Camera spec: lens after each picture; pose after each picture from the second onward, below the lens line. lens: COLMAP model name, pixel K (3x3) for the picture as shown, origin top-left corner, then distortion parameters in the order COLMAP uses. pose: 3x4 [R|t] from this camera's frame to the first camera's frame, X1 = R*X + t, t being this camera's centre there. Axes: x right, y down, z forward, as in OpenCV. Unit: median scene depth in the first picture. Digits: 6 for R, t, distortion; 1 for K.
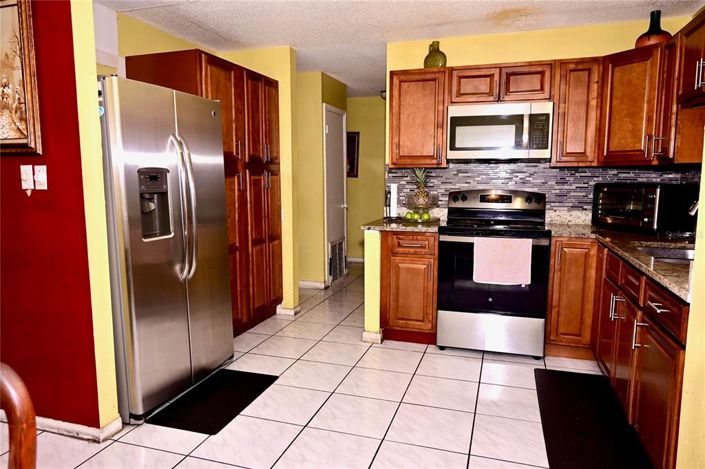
lens RADIAL K [[478.1, 0, 352.6], [0, 478.1, 235.2], [0, 0, 1]] dist [-0.007947, -0.002212]
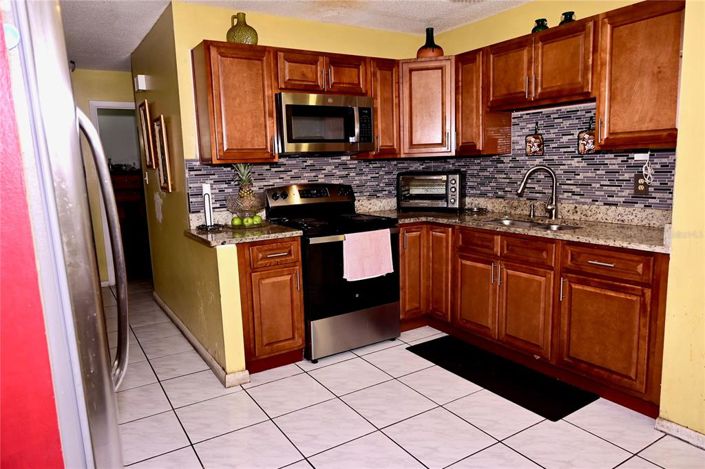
lens RADIAL K [[478.1, 0, 352.7], [0, 478.1, 236.4], [0, 0, 1]] dist [-0.007947, -0.002212]
pose [[0.642648, -0.139215, 0.753408, -0.413813], [0.120908, 0.989459, 0.079700, -0.061442], [-0.756561, 0.039874, 0.652706, 0.335495]]
